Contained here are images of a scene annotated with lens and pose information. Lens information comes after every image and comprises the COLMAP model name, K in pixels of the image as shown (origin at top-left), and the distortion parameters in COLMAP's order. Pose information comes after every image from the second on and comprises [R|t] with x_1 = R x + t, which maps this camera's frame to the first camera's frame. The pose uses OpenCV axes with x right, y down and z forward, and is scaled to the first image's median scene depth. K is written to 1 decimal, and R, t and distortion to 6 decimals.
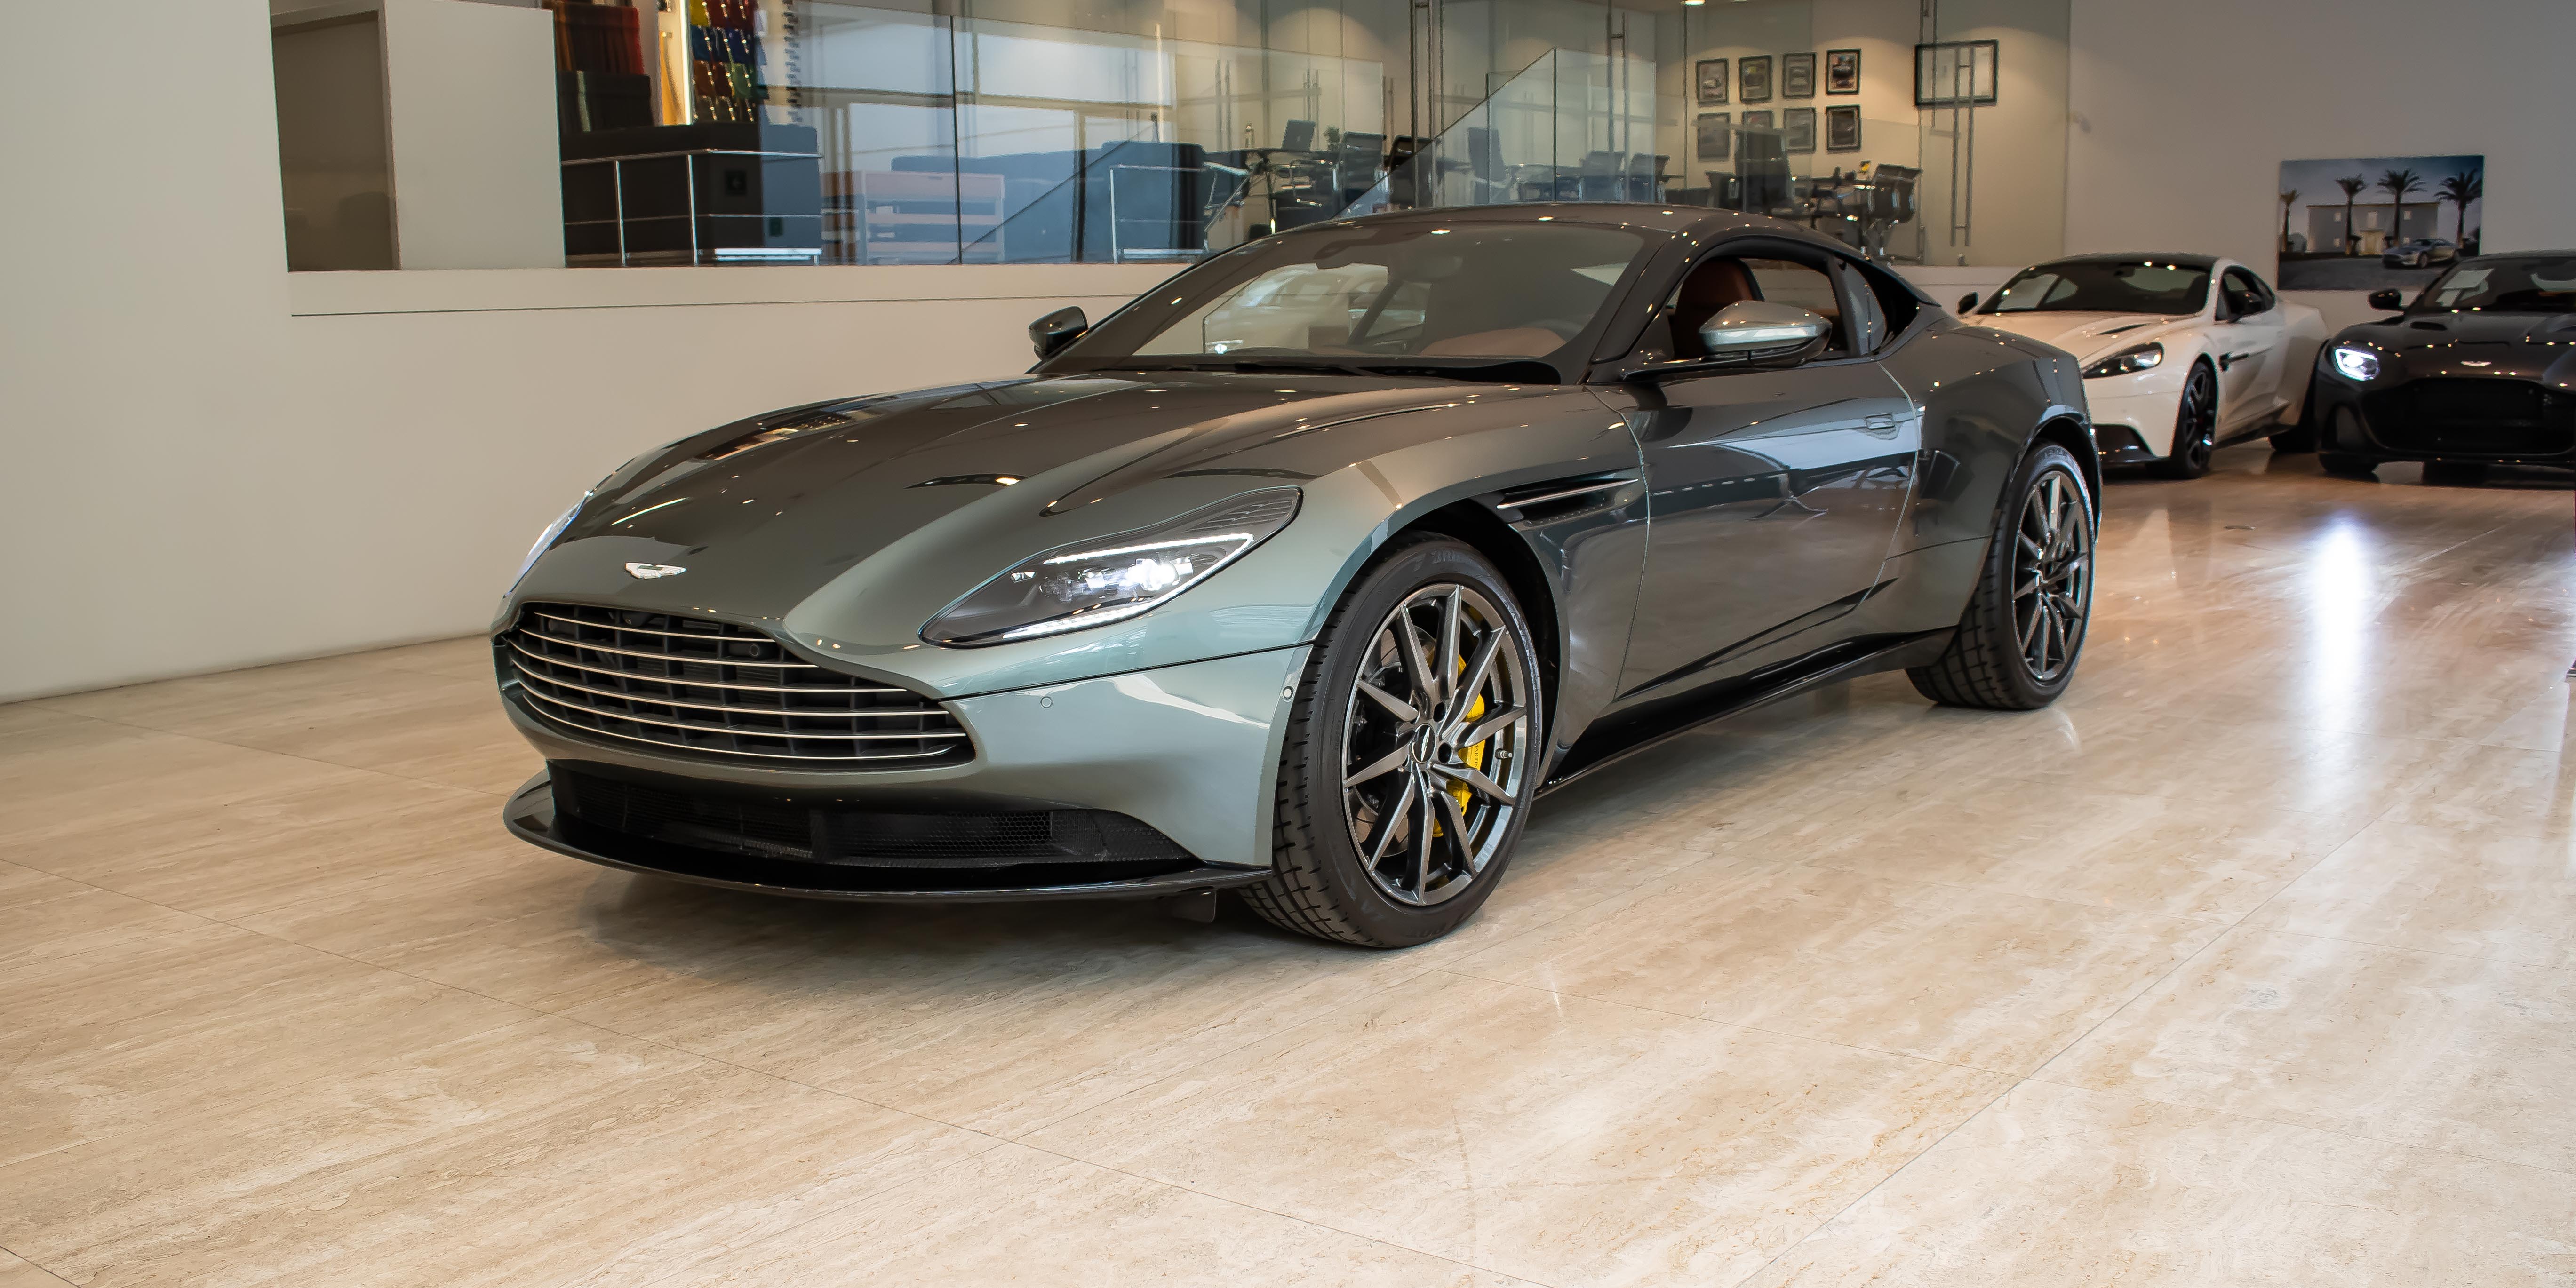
lens RADIAL K [[2456.6, 0, 1223.5], [0, 2456.6, 650.0], [0, 0, 1]] dist [-0.076281, -0.007317]
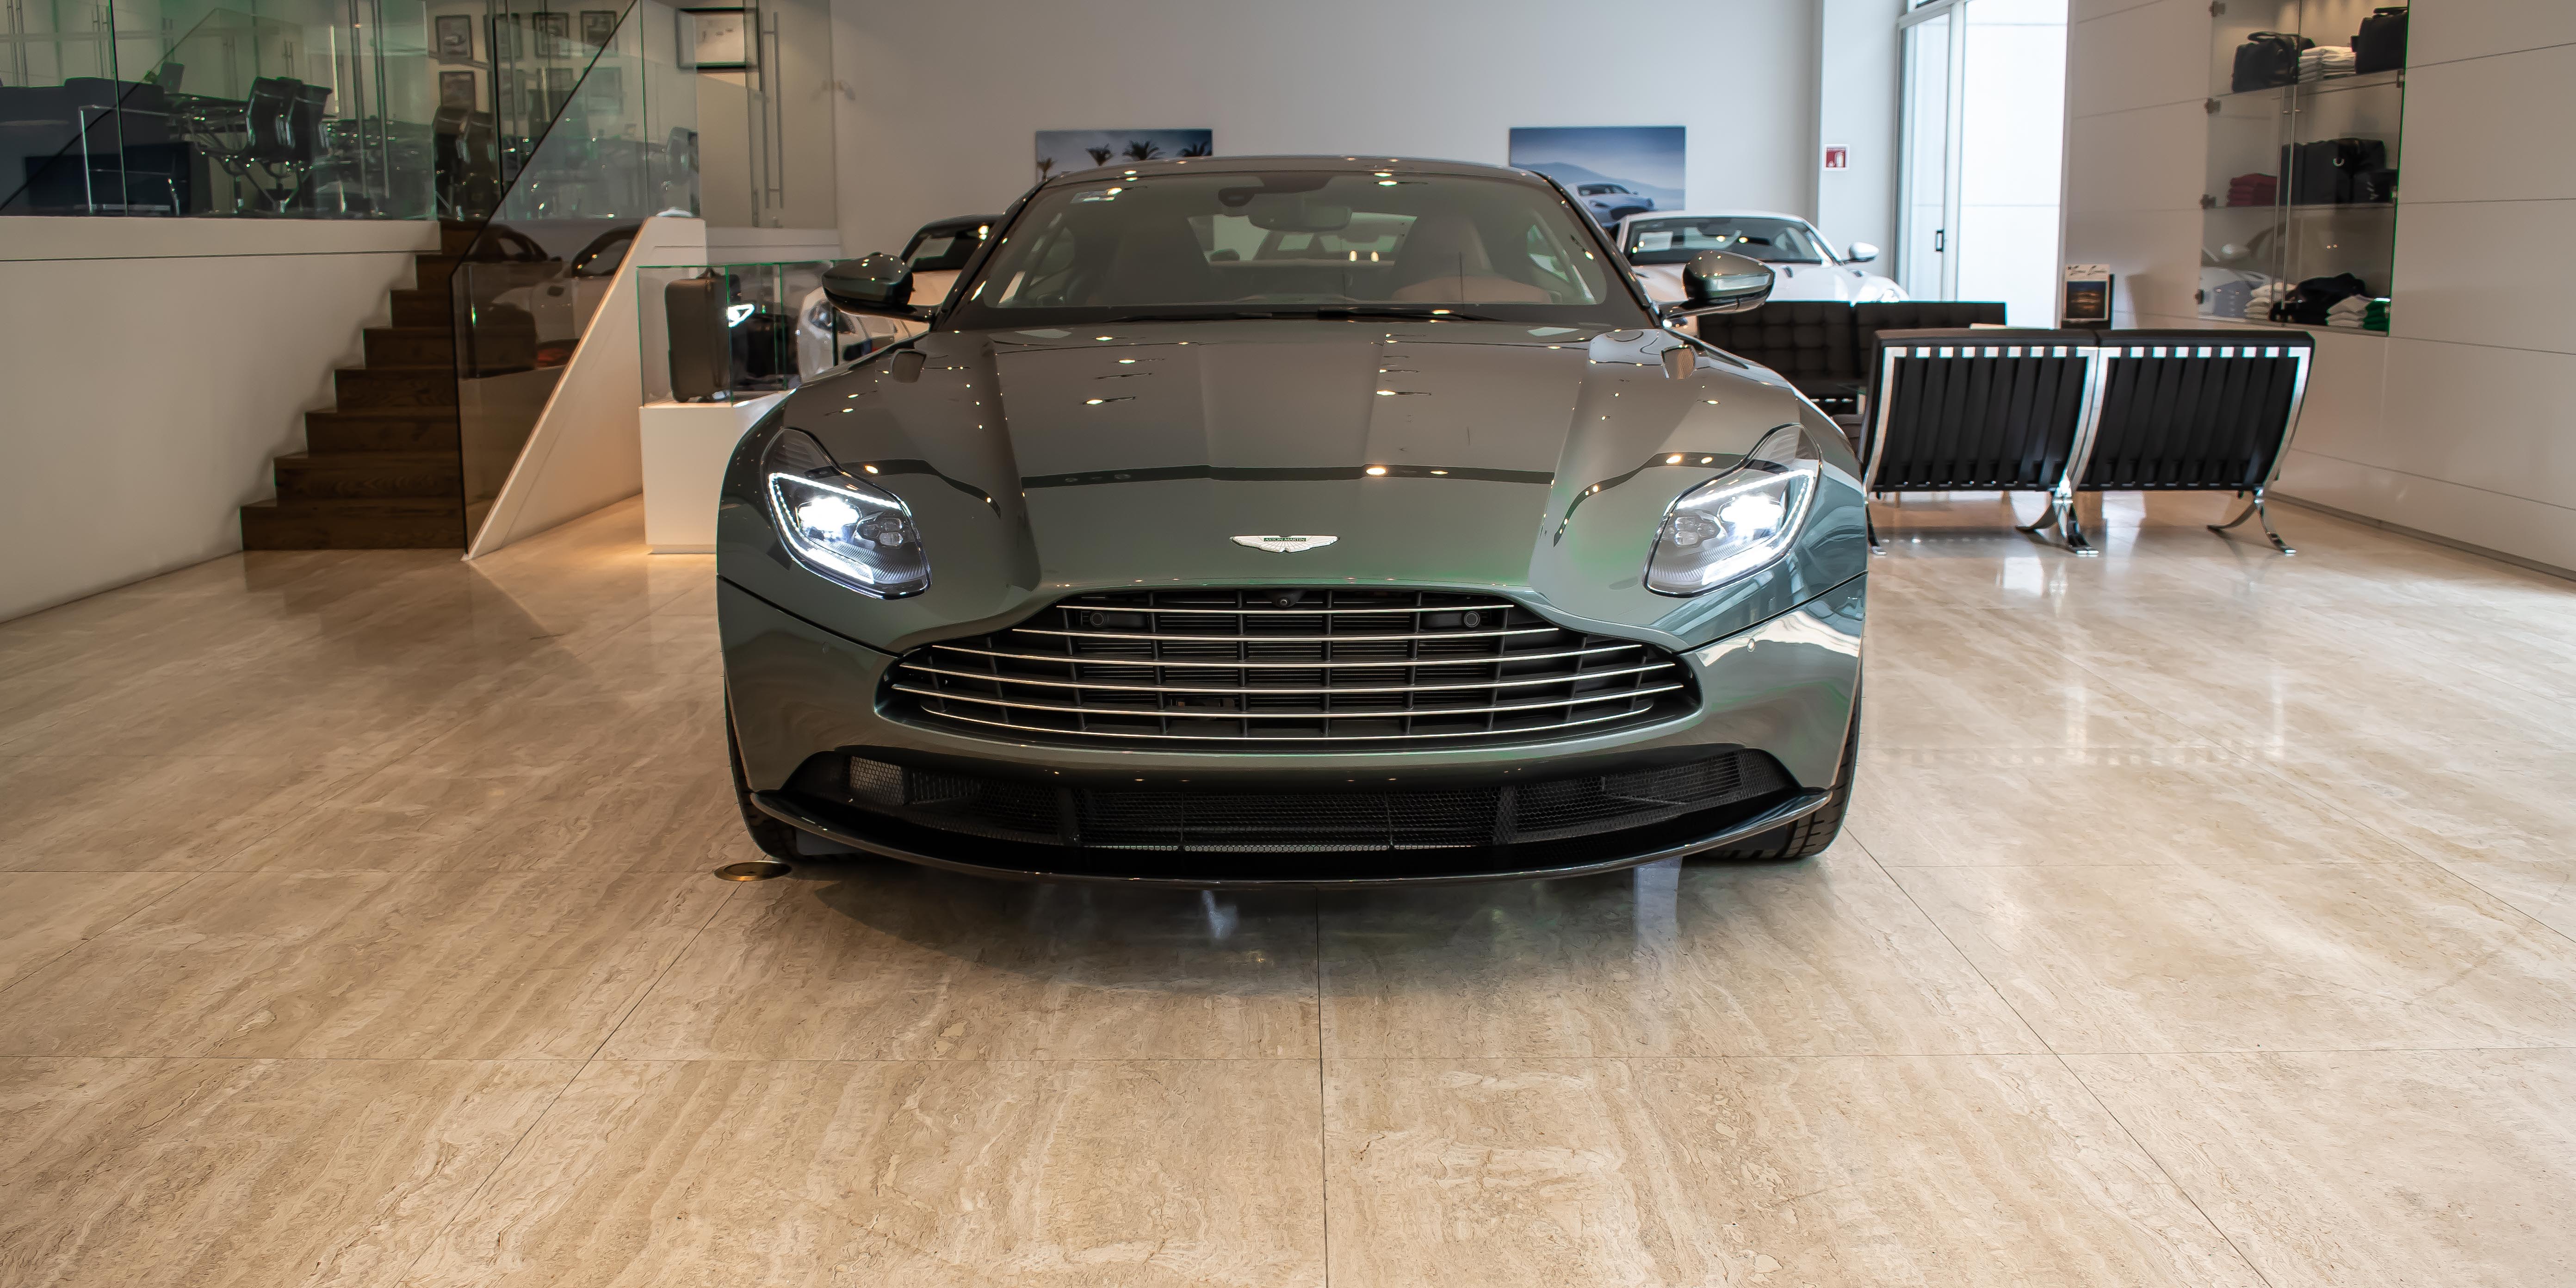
lens RADIAL K [[2456.8, 0, 1223.5], [0, 2456.8, 650.0], [0, 0, 1]] dist [-0.076281, -0.007317]
pose [[0.804673, -0.091119, 0.586684, -0.846555], [0.084191, 0.995680, 0.039167, -0.033191], [-0.587719, 0.017877, 0.808868, 0.336983]]
